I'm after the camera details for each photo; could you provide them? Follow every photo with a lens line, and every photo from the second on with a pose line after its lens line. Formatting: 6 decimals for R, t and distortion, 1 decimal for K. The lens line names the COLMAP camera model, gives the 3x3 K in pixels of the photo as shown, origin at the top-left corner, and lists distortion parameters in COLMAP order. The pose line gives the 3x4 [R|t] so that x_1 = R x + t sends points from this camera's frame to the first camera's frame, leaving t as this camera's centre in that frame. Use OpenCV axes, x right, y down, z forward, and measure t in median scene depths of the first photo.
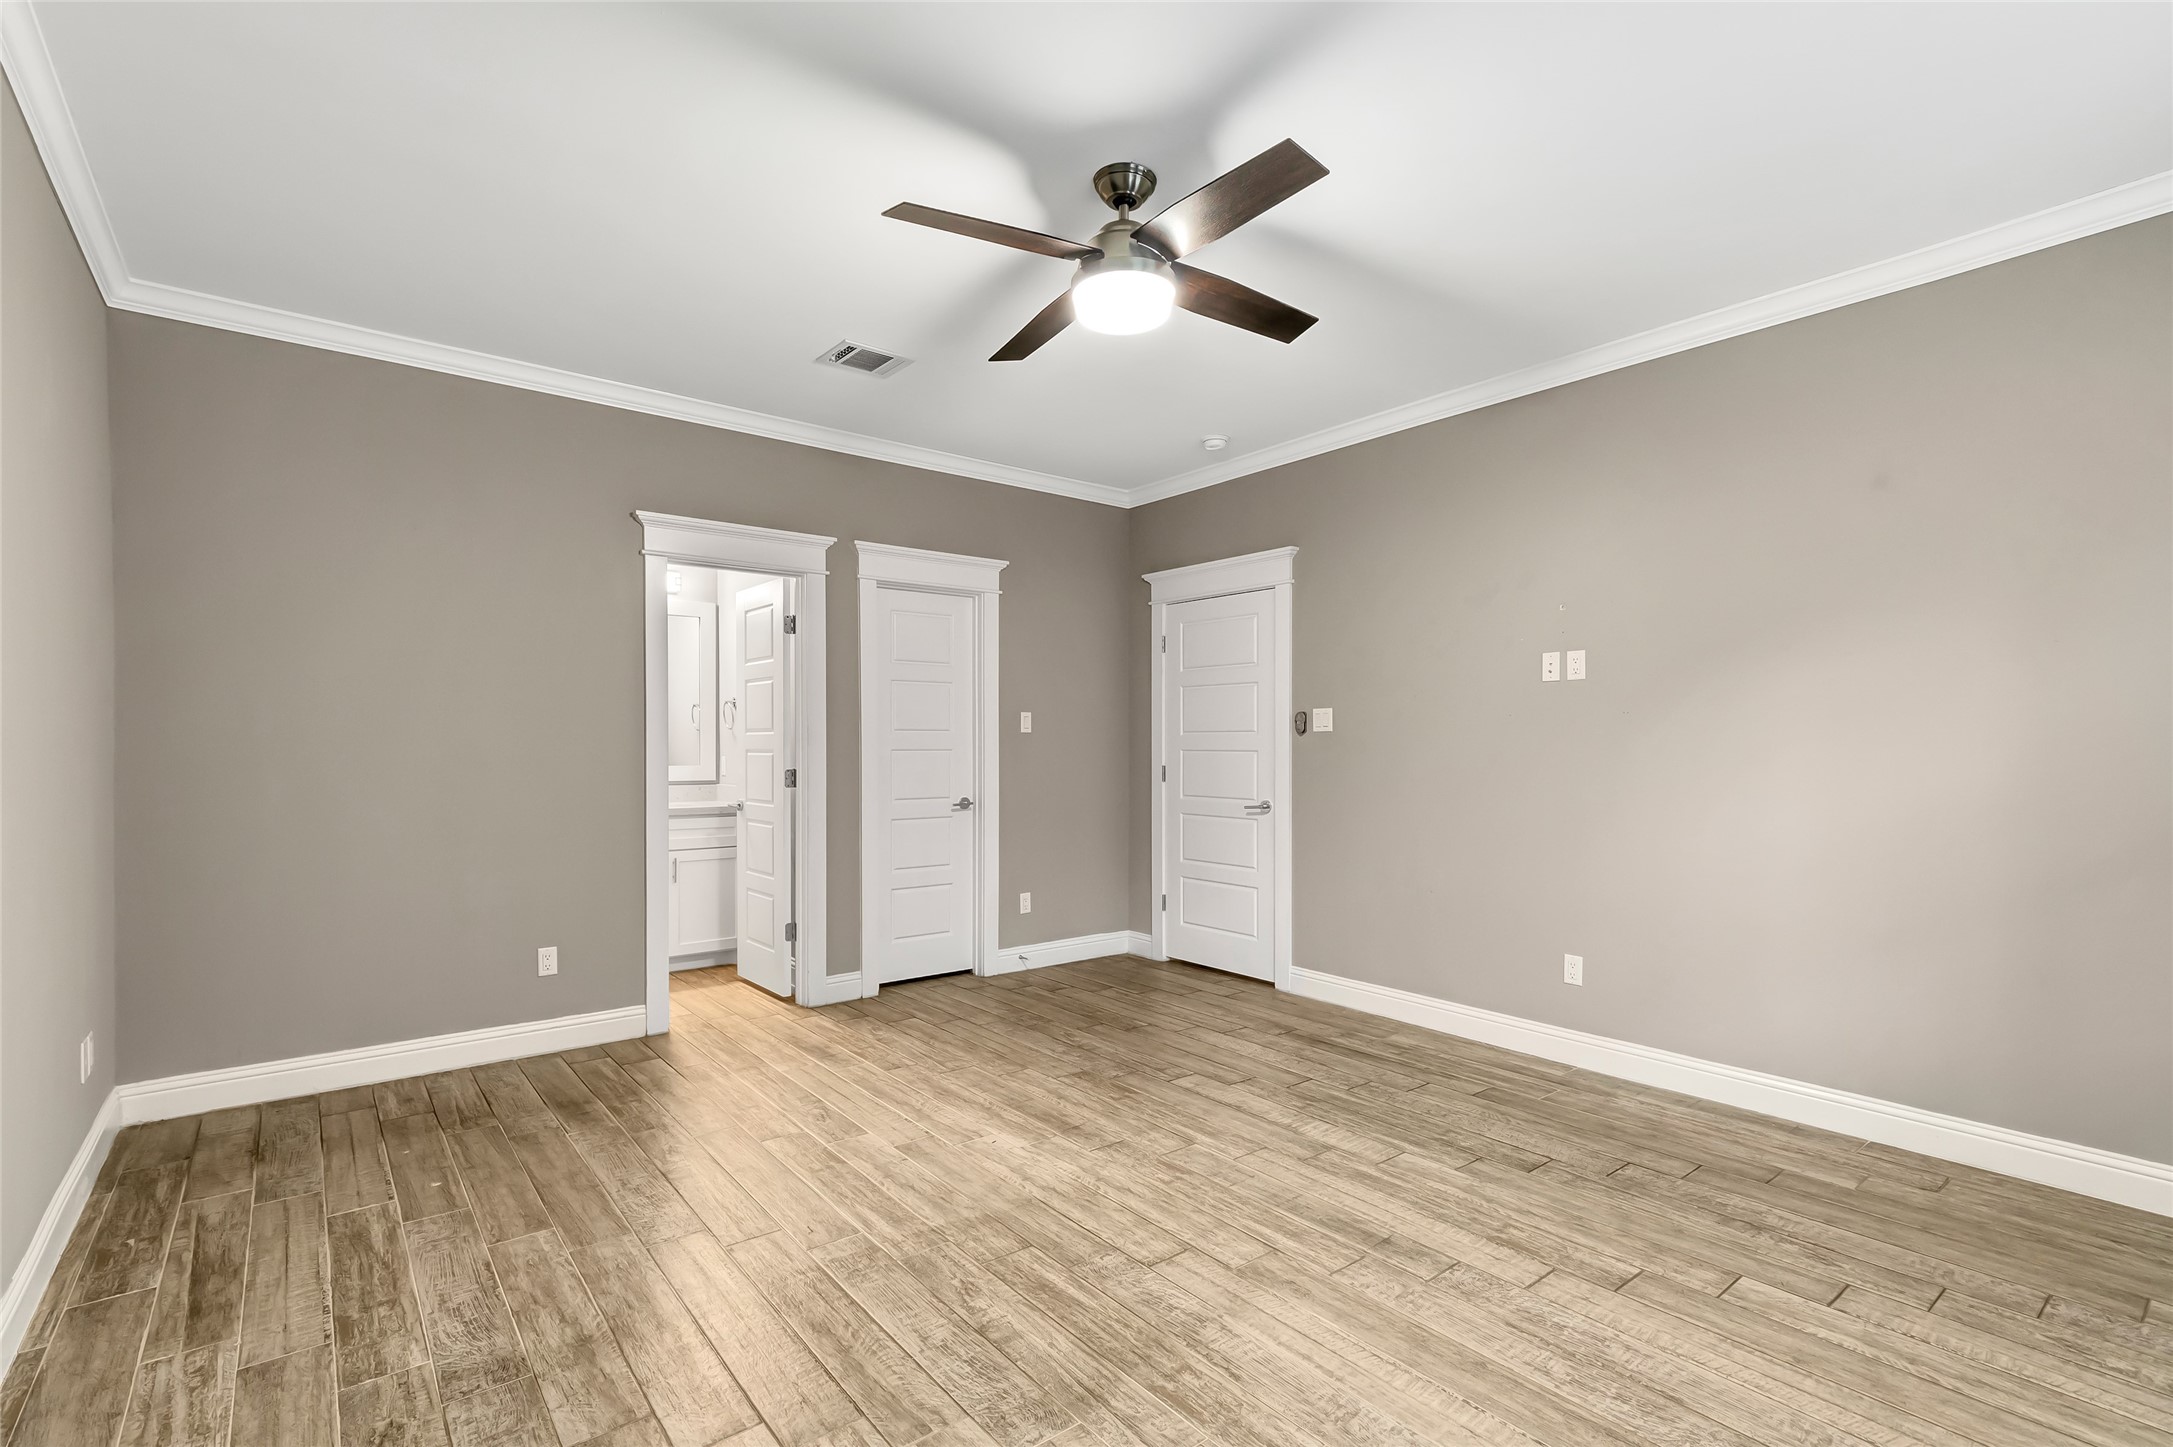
lens RADIAL K [[999.6, 0, 1084.2], [0, 999.6, 734.8], [0, 0, 1]] dist [-0.010344, 0.001638]
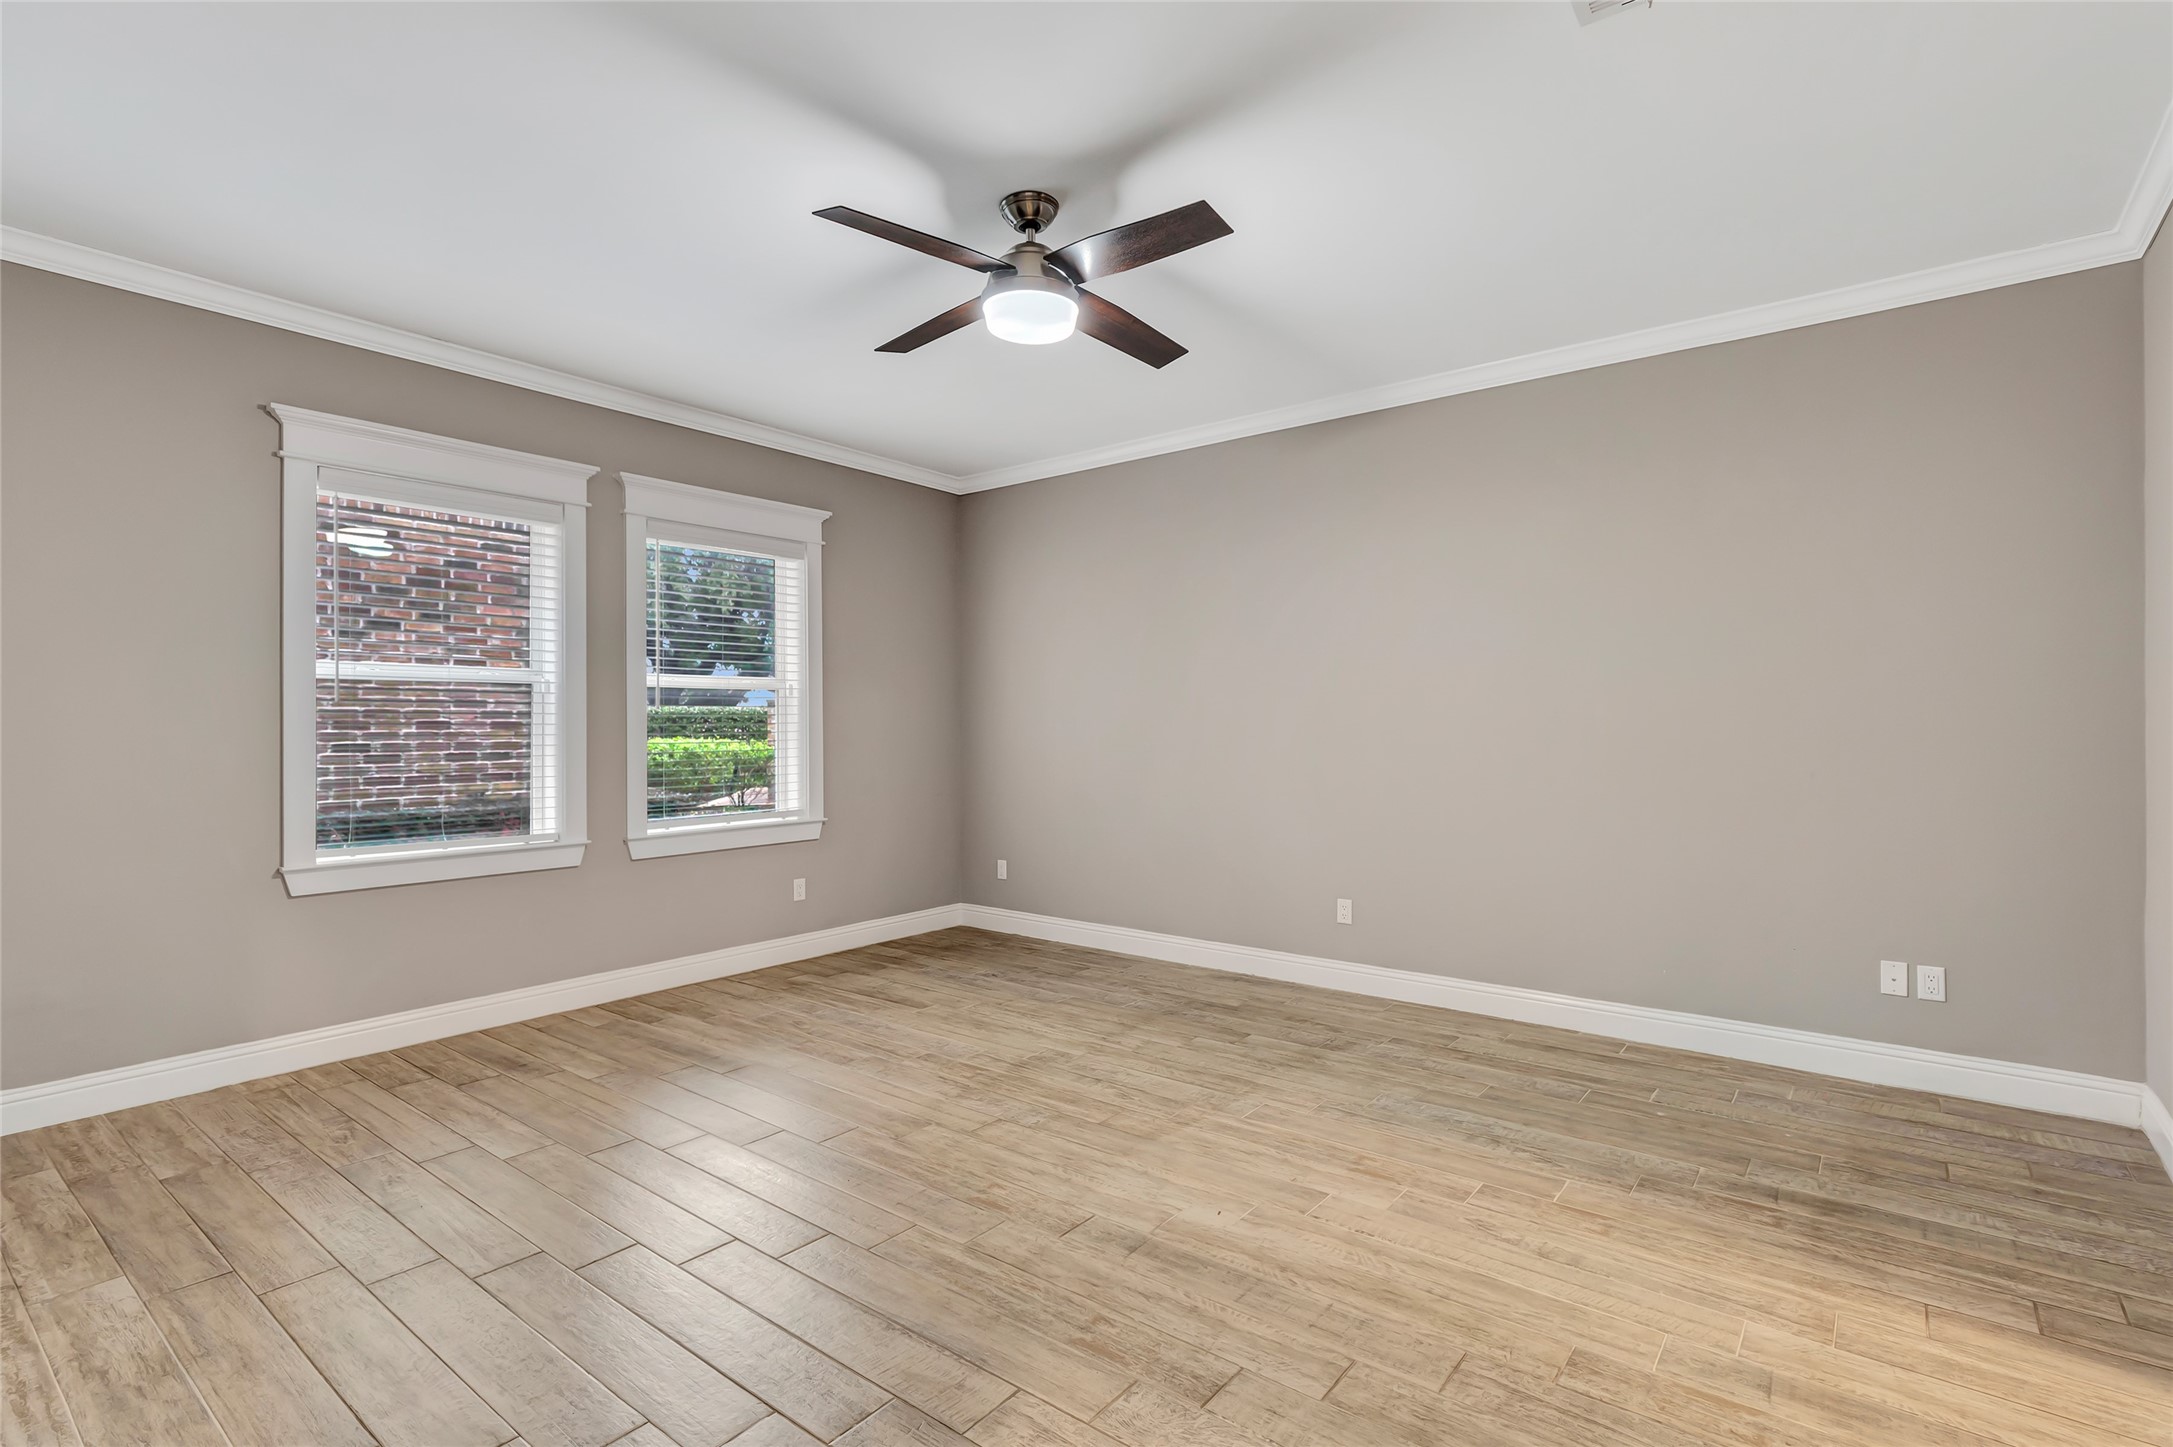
lens RADIAL K [[999.6, 0, 1091.5], [0, 999.6, 724.3], [0, 0, 1]] dist [-0.010344, 0.001638]
pose [[-0.972297, 0.002842, -0.233733, 0.222557], [0.004958, 0.999952, -0.008467, 0.032859], [0.233698, -0.009391, -0.972264, 2.035202]]
